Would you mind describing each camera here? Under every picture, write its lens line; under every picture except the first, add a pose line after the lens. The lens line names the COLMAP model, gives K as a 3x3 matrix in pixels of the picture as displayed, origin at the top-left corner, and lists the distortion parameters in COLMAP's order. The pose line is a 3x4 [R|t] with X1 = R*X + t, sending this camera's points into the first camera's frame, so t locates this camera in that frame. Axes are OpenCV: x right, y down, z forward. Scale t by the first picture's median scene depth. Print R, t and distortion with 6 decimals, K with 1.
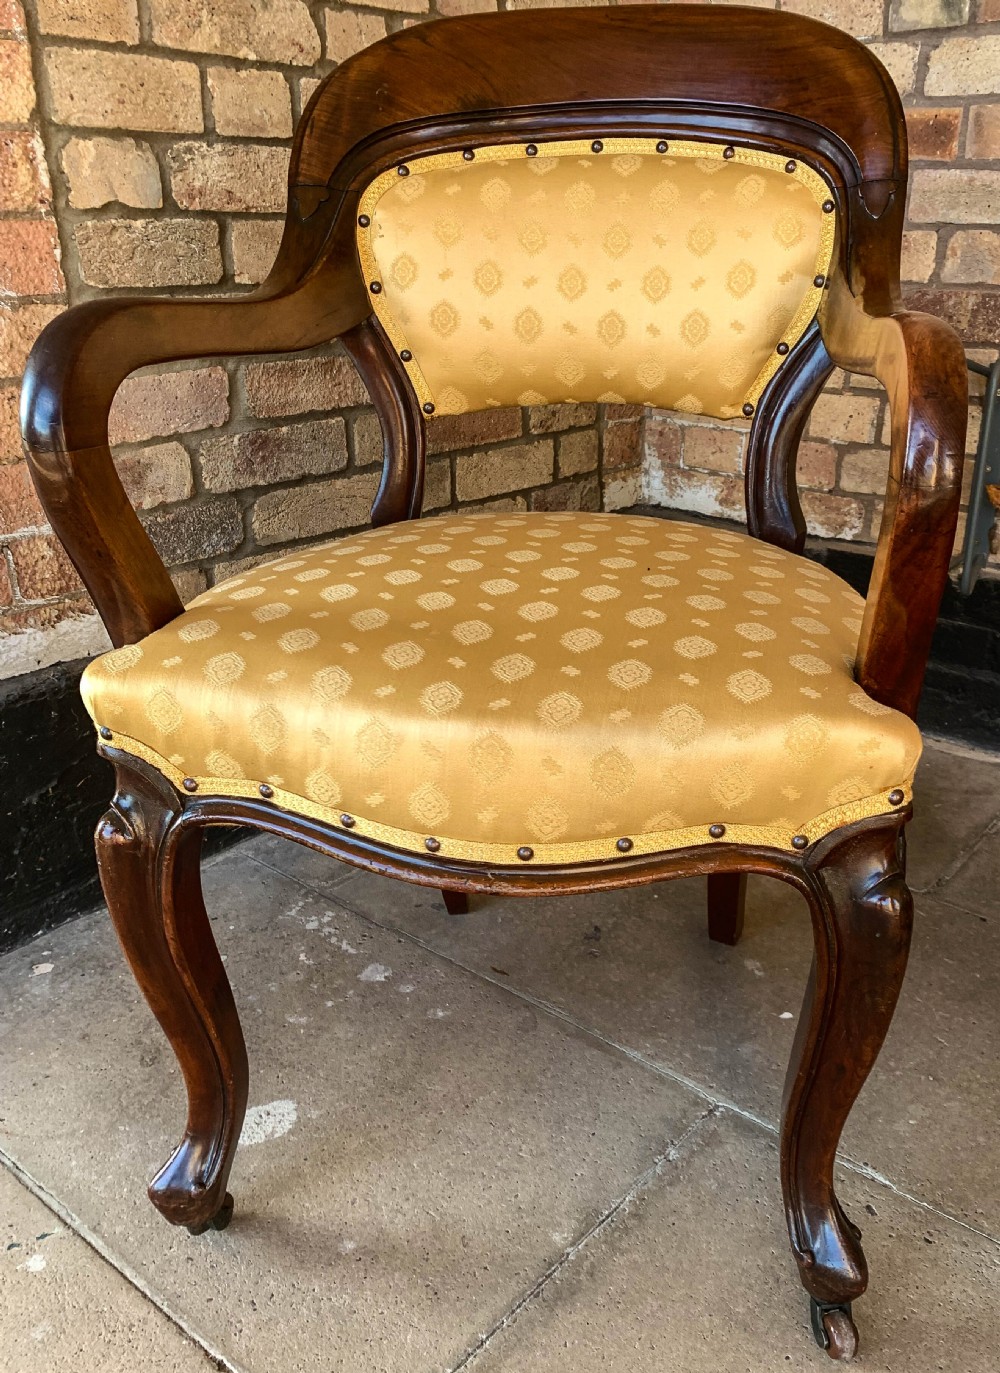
lens RADIAL K [[1160.0, 0, 563.0], [0, 1160.0, 742.5], [0, 0, 1]] dist [0.012920, -0.015235]
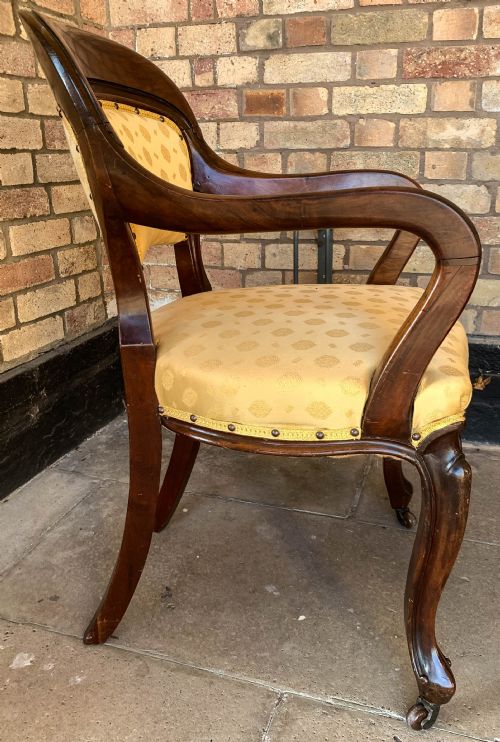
lens RADIAL K [[642.0, 0, 266.1], [0, 642.0, 350.8], [0, 0, 1]] dist [0.002576, -0.009336]
pose [[0.935426, -0.121175, 0.332107, -0.096085], [0.161504, 0.982138, -0.096548, -0.045816], [-0.314475, 0.143950, 0.938288, 0.120560]]
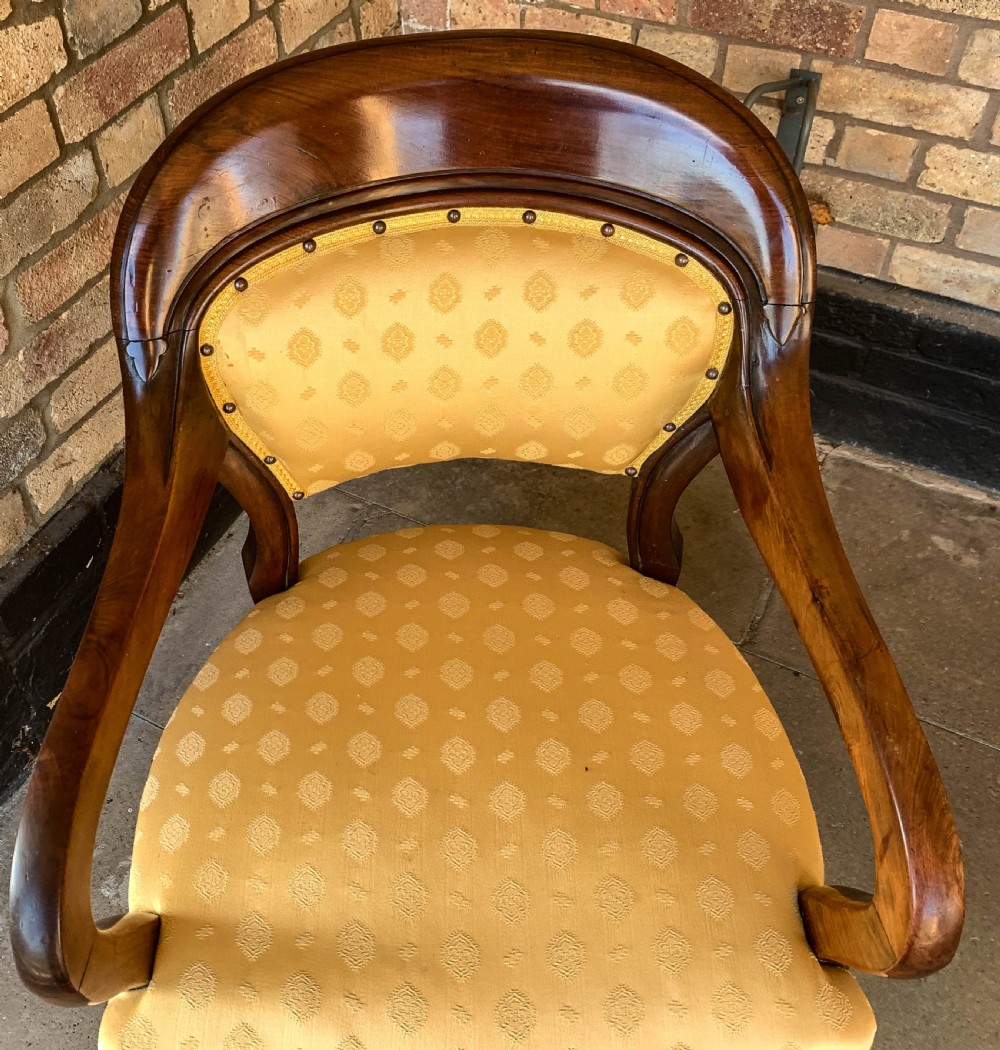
lens RADIAL K [[1137.1, 0, 416.2], [0, 1137.1, 478.5], [0, 0, 1]] dist [-0.012962, 0.039581]
pose [[0.982739, -0.154930, 0.101100, -0.088874], [0.105688, 0.918707, 0.380535, -0.508064], [-0.151838, -0.363281, 0.919224, 0.115393]]
